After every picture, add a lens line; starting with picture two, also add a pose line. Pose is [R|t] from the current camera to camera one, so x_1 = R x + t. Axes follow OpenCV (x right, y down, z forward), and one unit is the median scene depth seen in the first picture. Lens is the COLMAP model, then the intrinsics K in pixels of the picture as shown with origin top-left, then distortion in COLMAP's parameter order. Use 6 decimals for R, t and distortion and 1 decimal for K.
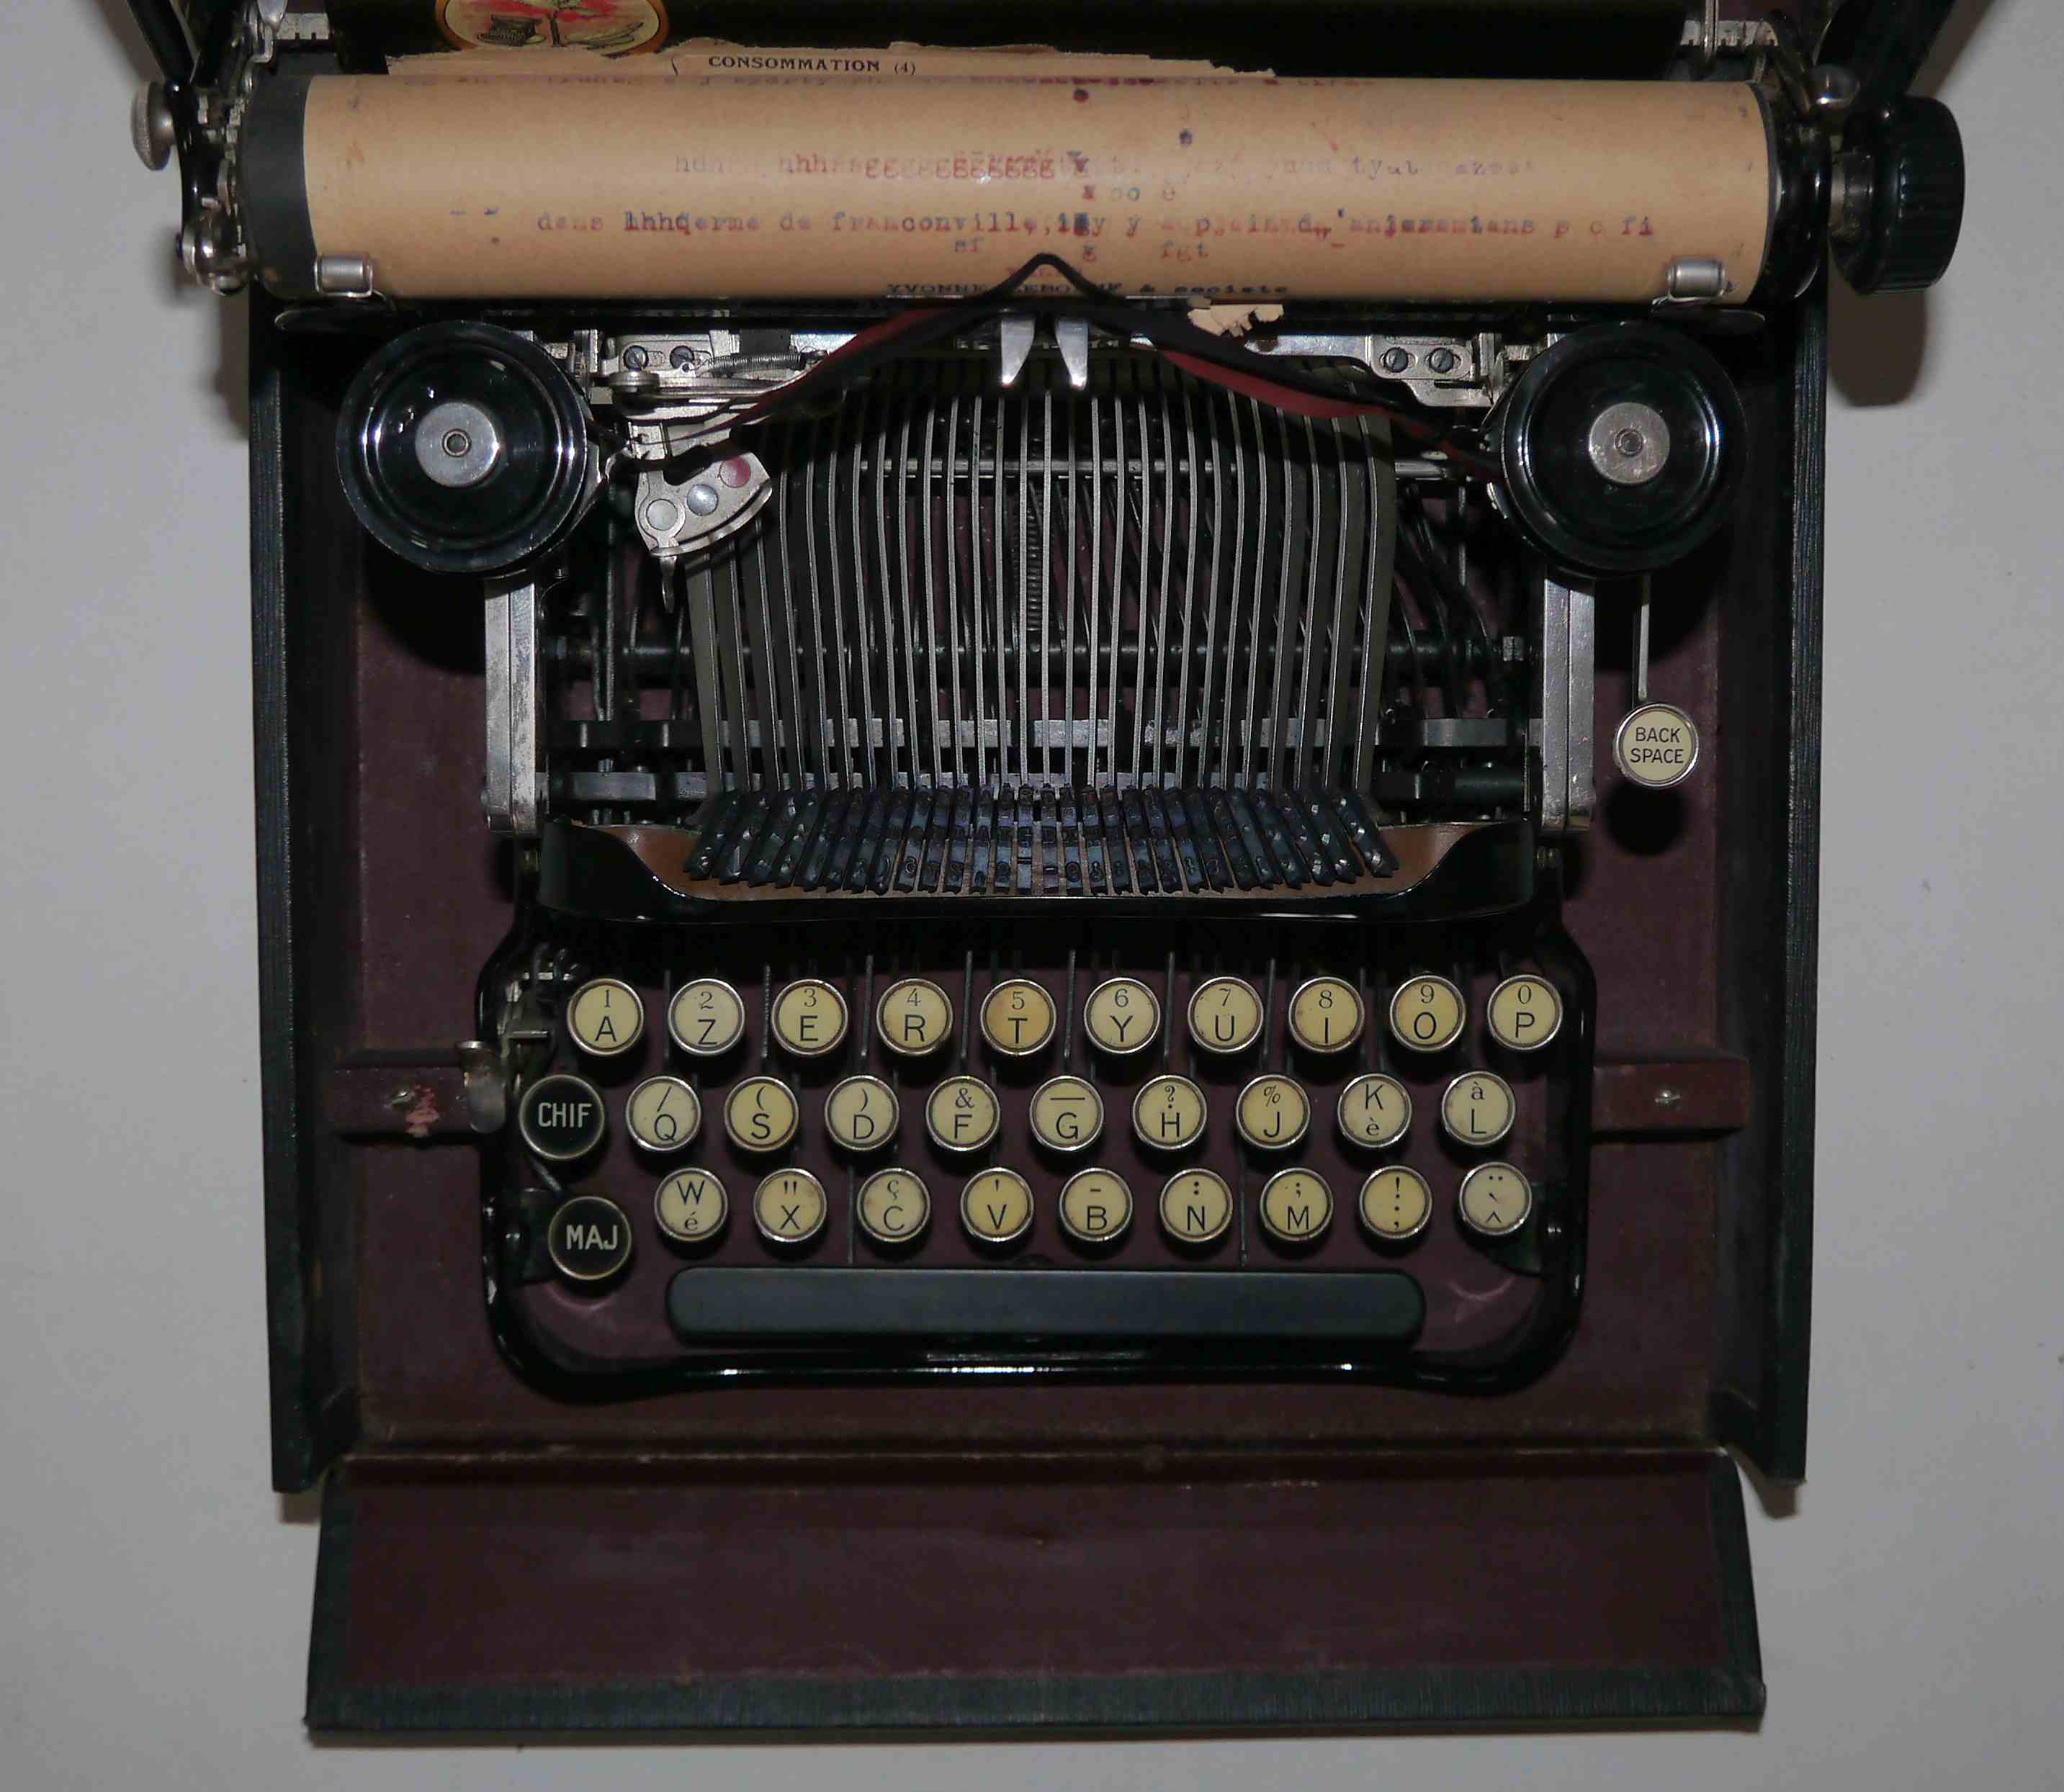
lens RADIAL K [[2747.8, 0, 1049.7], [0, 2747.8, 887.2], [0, 0, 1]] dist [-0.055227, 0.000000]
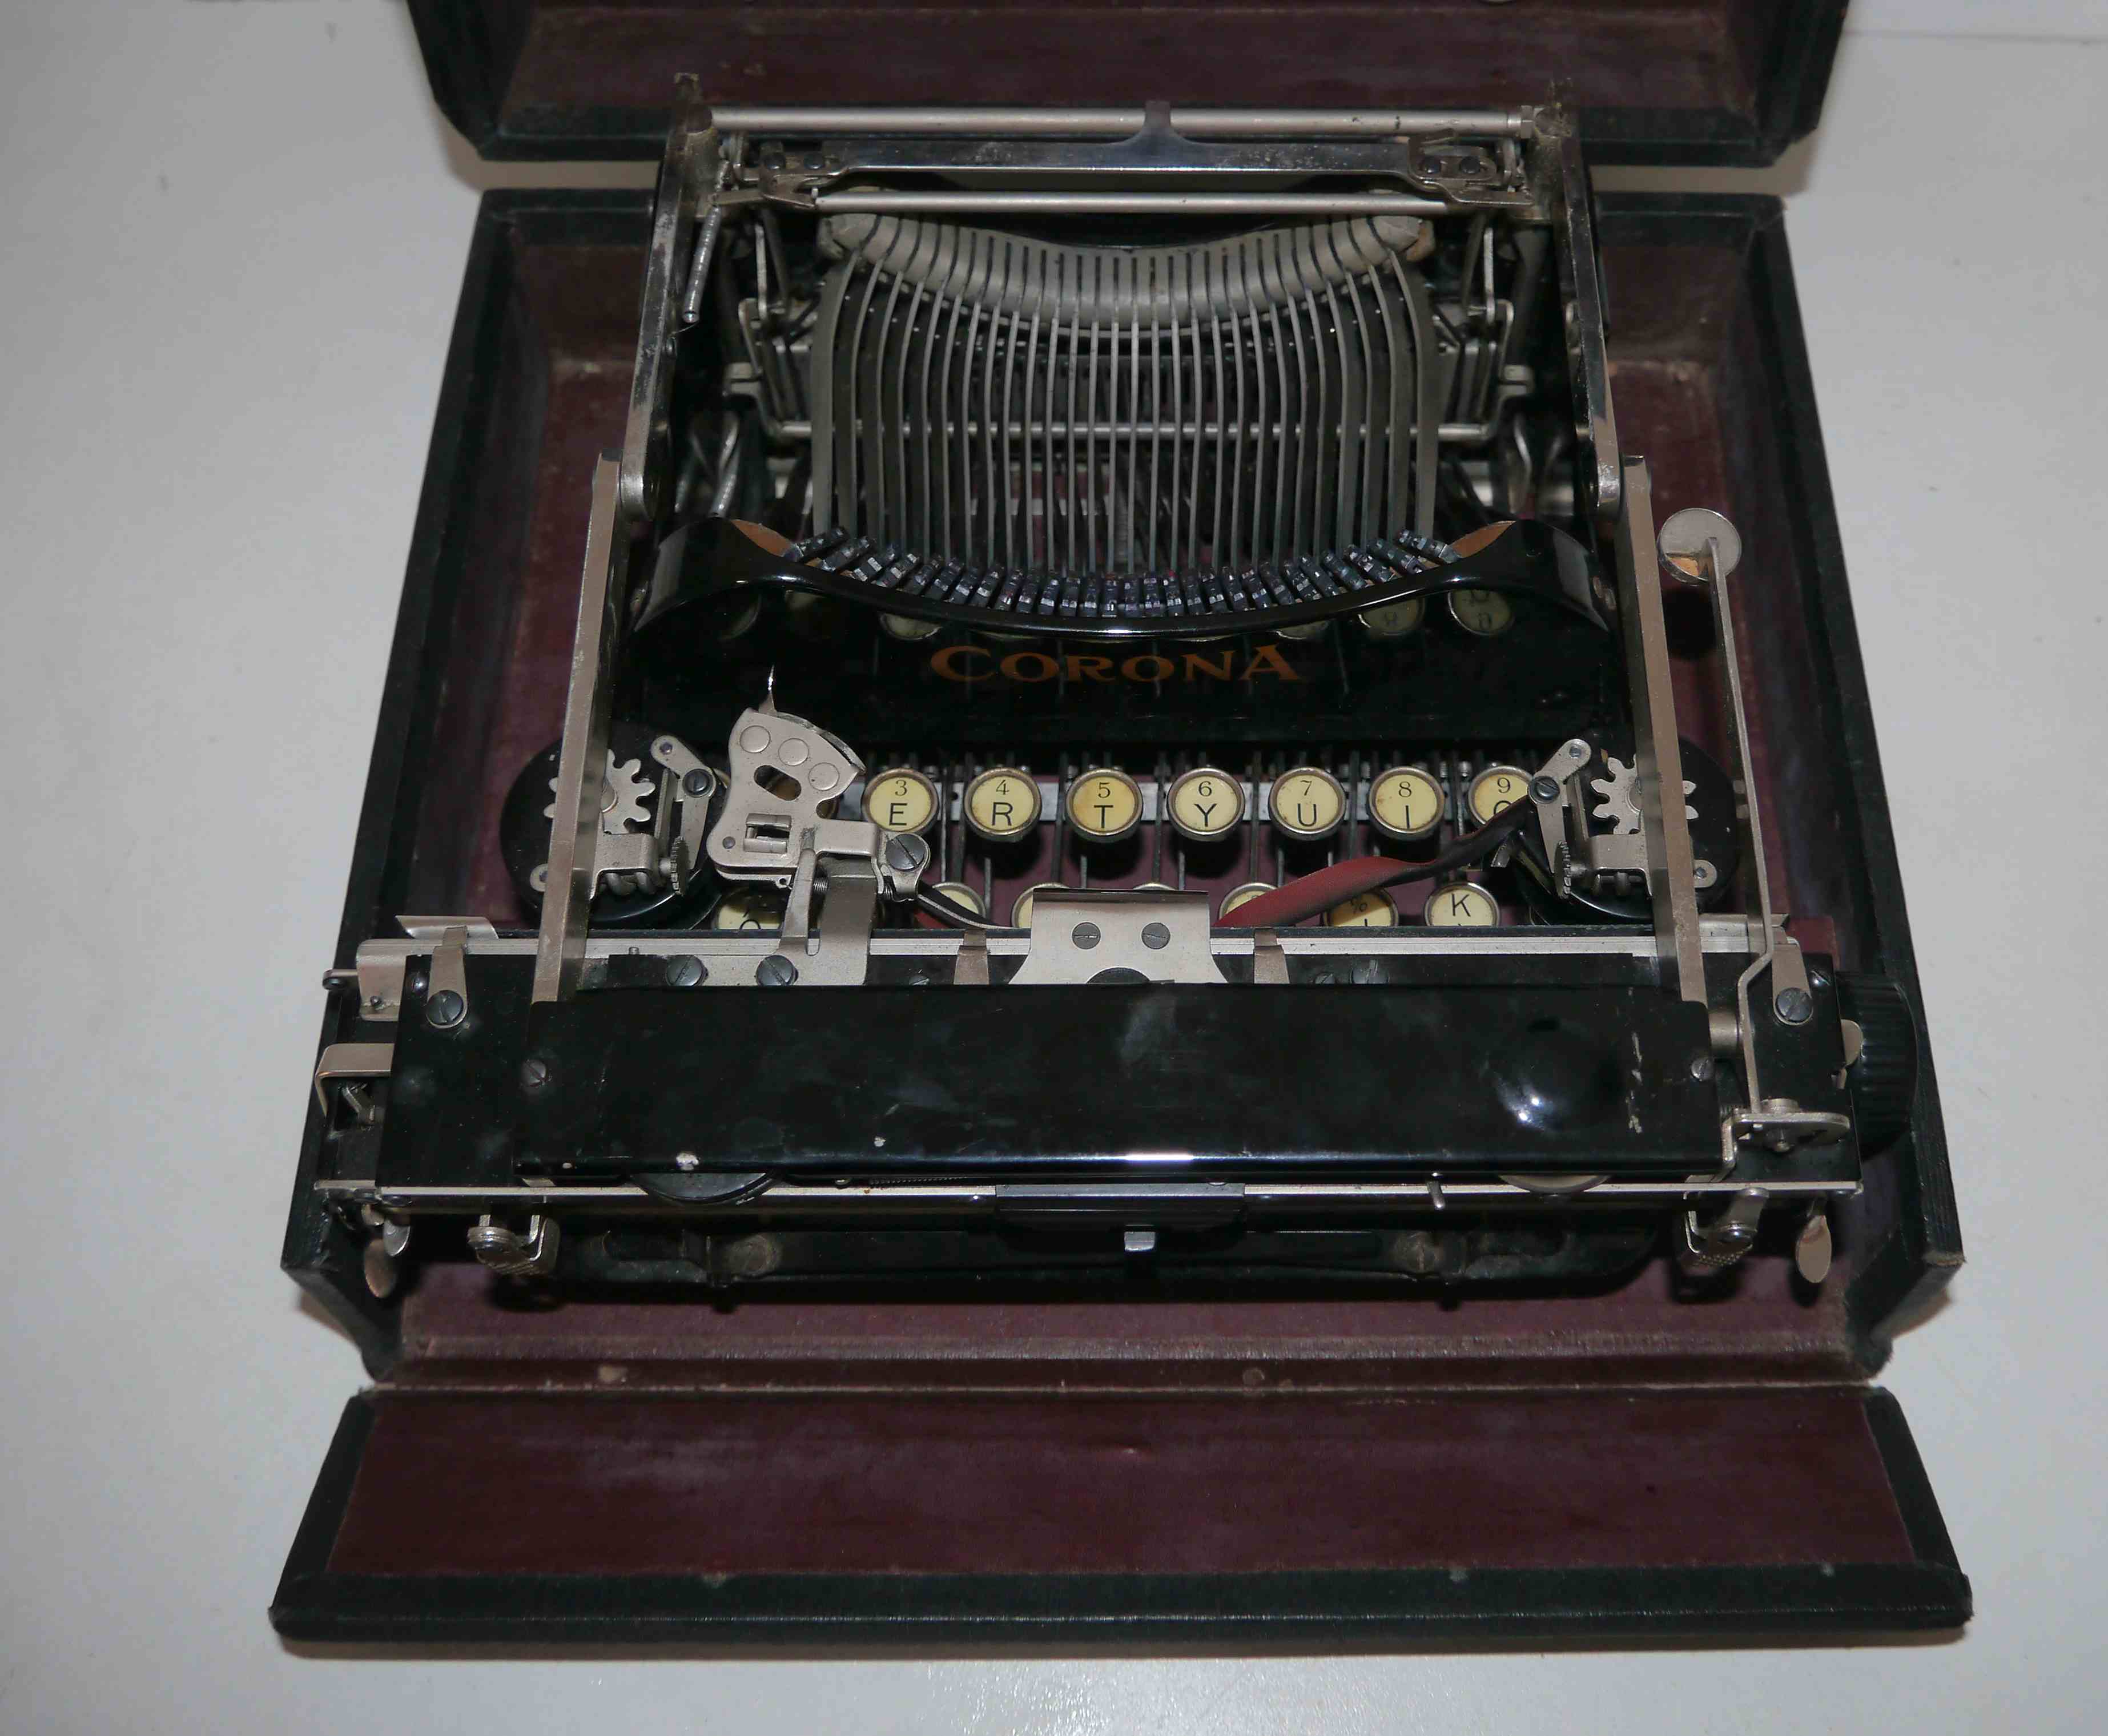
lens RADIAL K [[2214.6, 0, 1187.5], [0, 2214.6, 782.0], [0, 0, 1]] dist [-0.050220, 0.000000]
pose [[0.999944, -0.010153, -0.003087, 0.022060], [0.007096, 0.856054, -0.516838, 0.465522], [0.007890, 0.516787, 0.856077, 0.292676]]
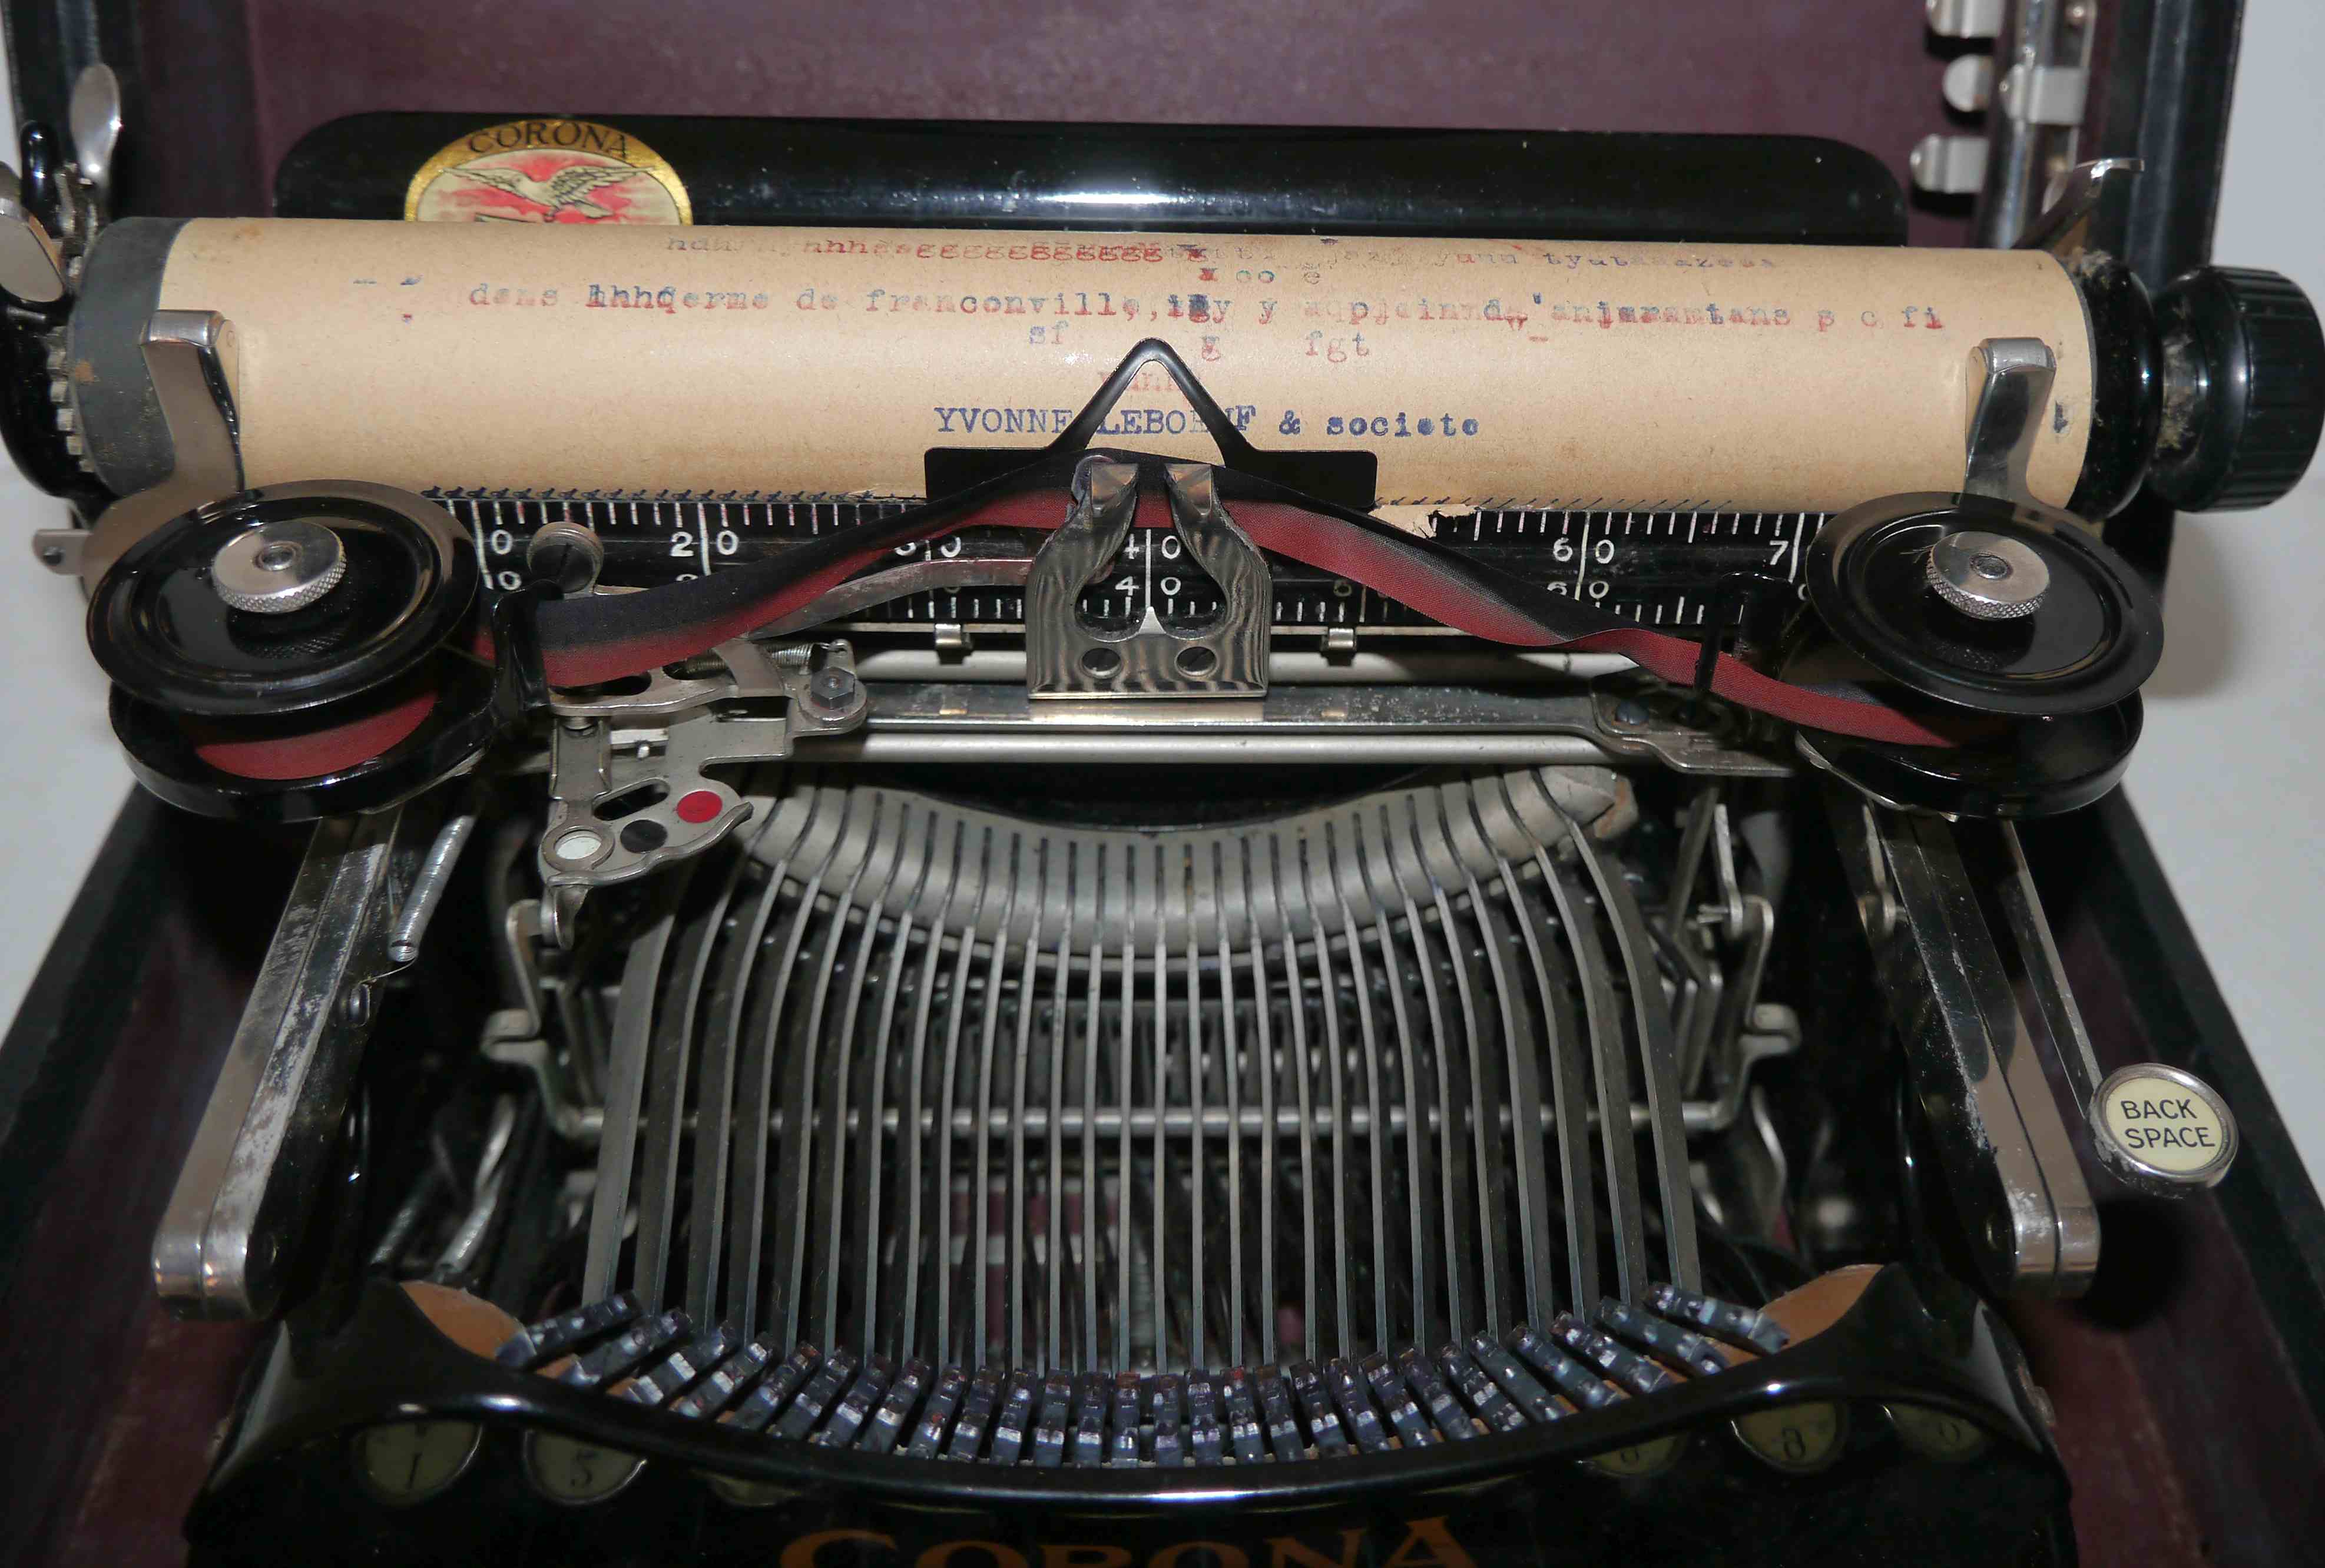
lens RADIAL K [[2299.4, 0, 1283.7], [0, 2299.4, 574.8], [0, 0, 1]] dist [-0.047365, 0.000000]
pose [[0.998551, -0.009985, 0.052885, 0.000538], [0.048847, 0.580665, -0.812676, 0.255448], [-0.022594, 0.814081, 0.580312, 0.557445]]
